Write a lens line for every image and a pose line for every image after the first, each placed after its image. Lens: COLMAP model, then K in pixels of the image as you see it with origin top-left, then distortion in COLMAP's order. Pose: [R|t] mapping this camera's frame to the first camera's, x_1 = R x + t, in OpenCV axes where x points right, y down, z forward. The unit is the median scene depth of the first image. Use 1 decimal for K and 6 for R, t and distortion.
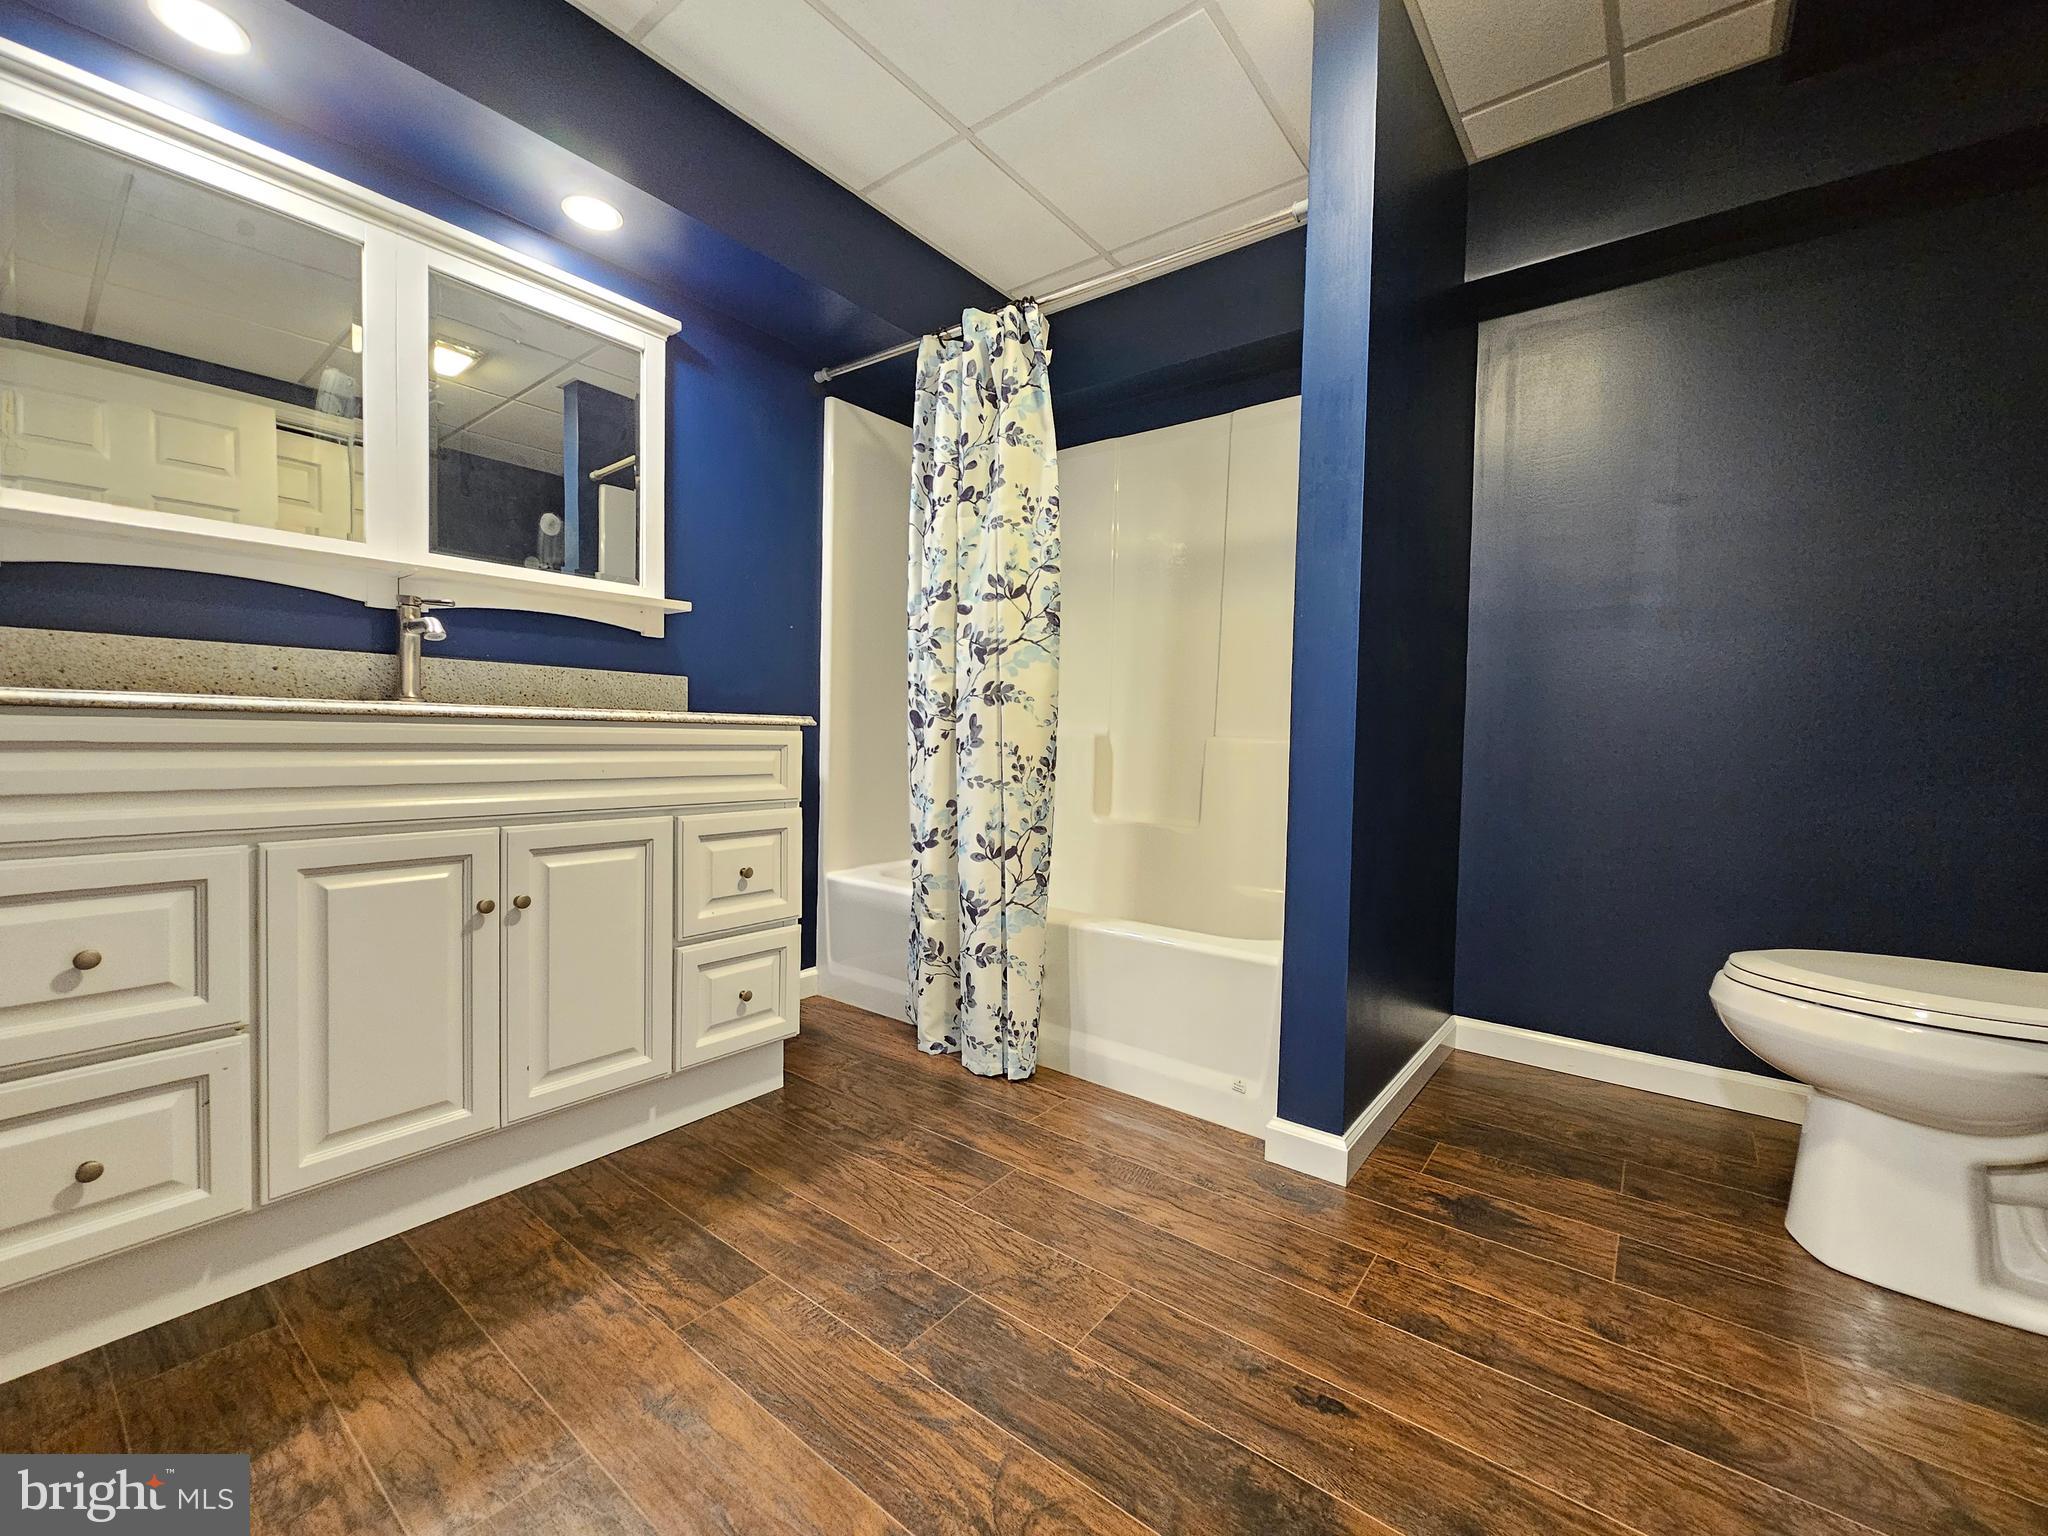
lens RADIAL K [[844.2, 0, 1023.2], [0, 844.2, 769.1], [0, 0, 1]] dist [-0.001075, 0.000423]
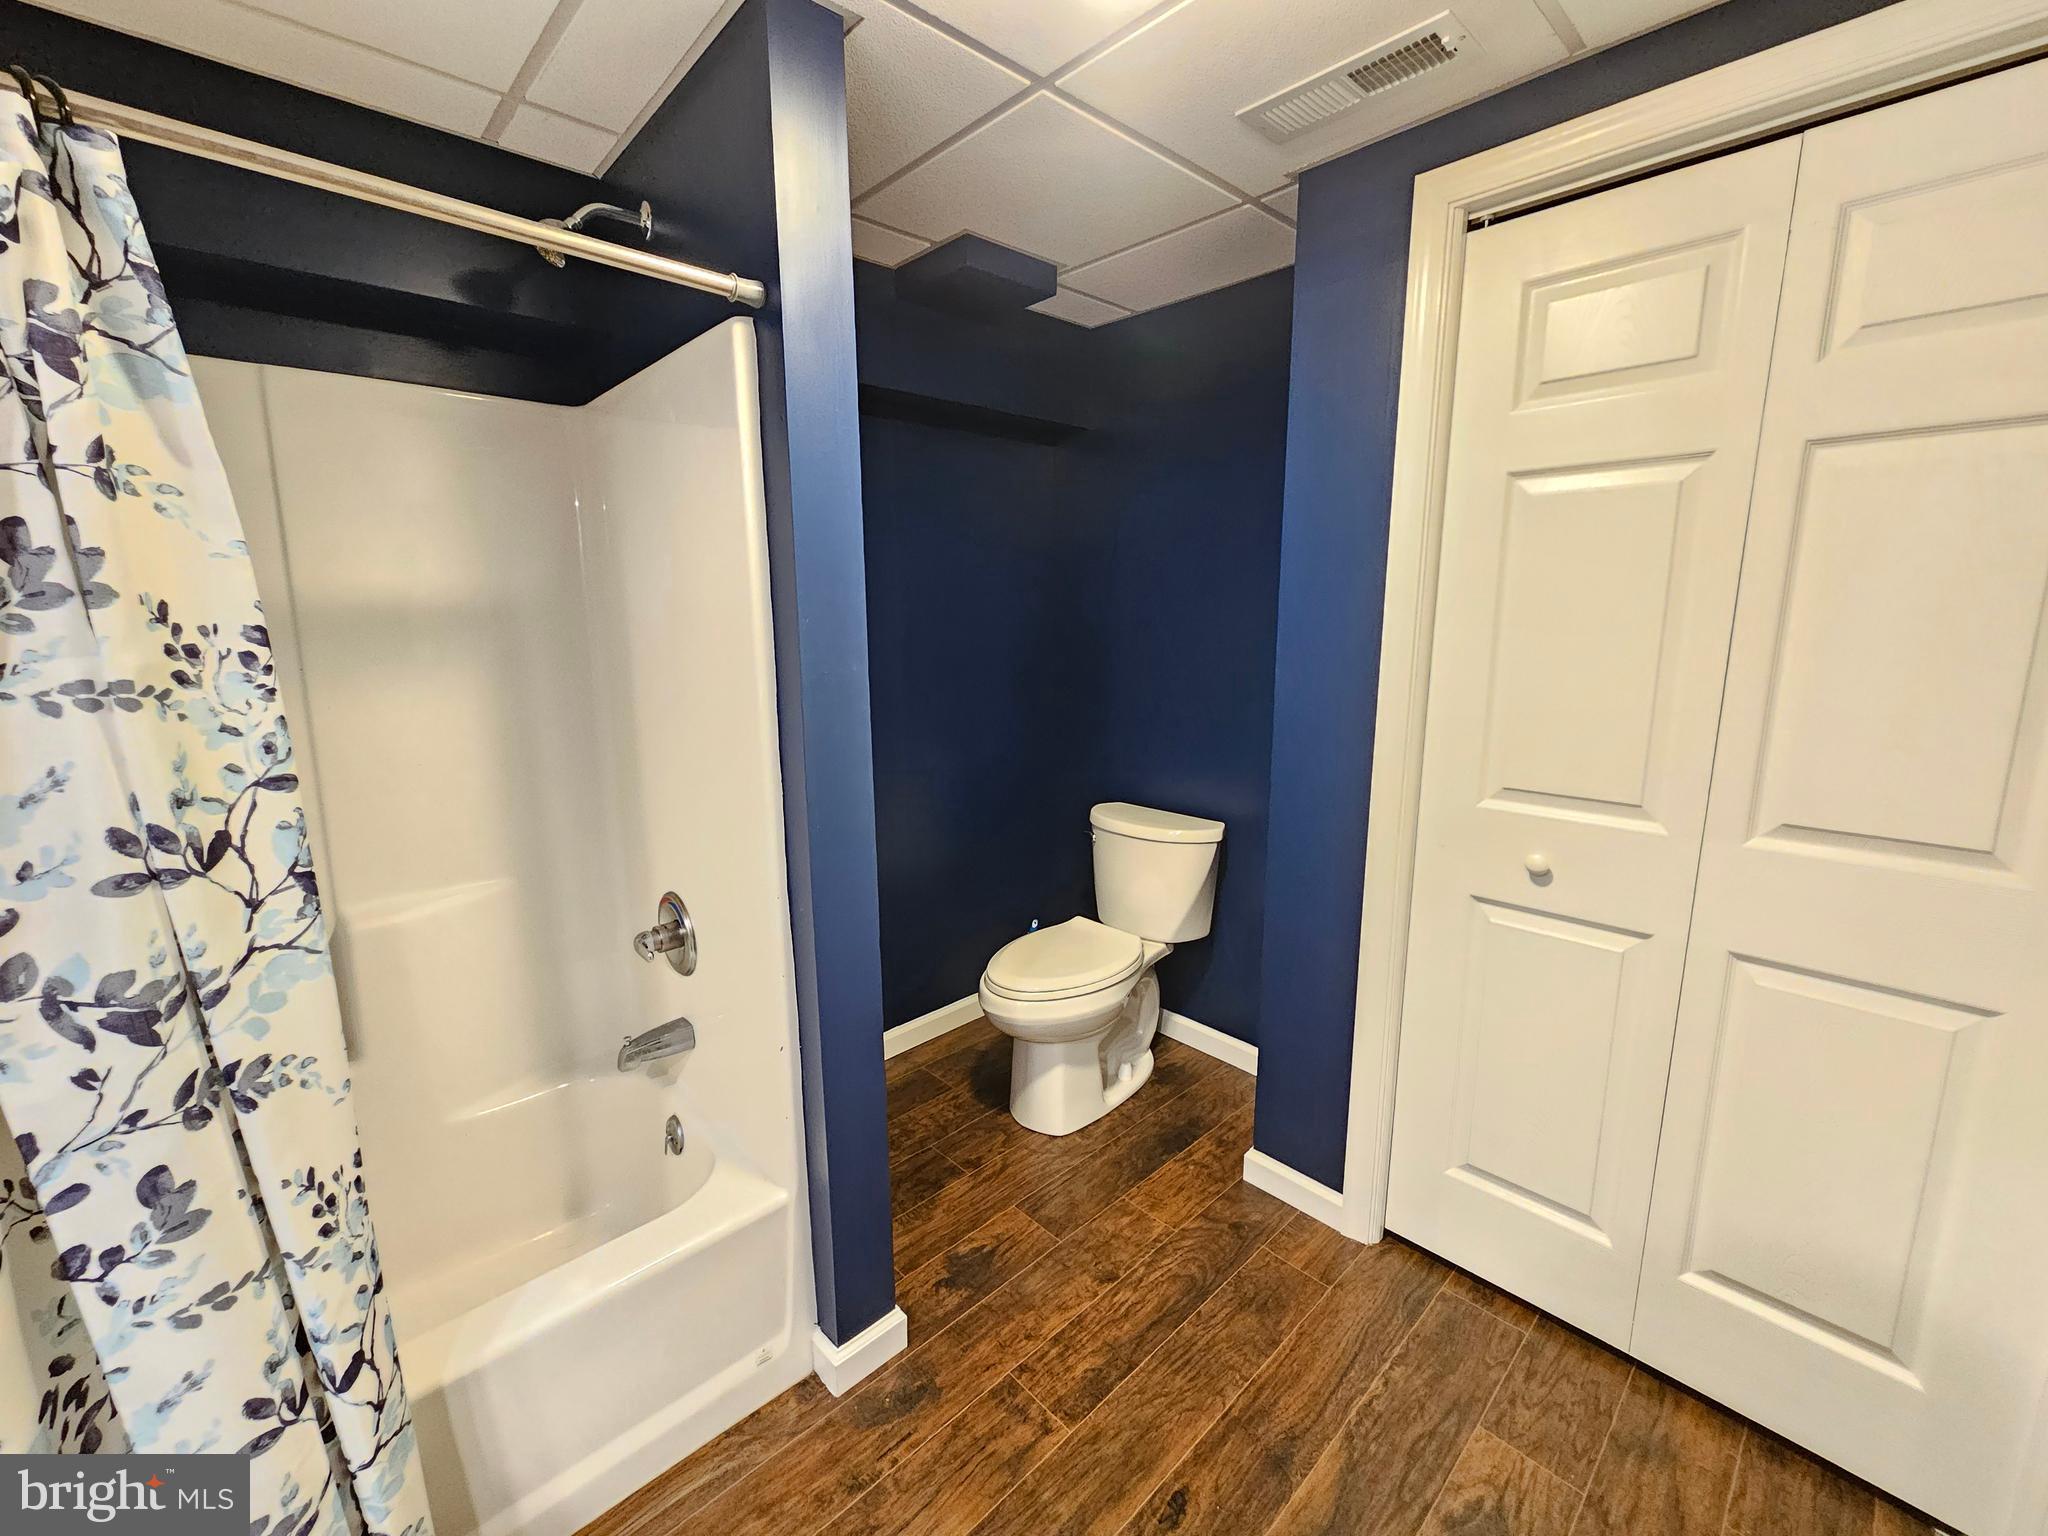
lens RADIAL K [[844.2, 0, 1026.1], [0, 844.2, 760.1], [0, 0, 1]] dist [-0.001075, 0.000423]
pose [[0.146399, -0.205874, 0.967566, -0.353639], [0.046457, 0.978456, 0.201162, -0.323618], [-0.988134, 0.015500, 0.152809, 0.524689]]
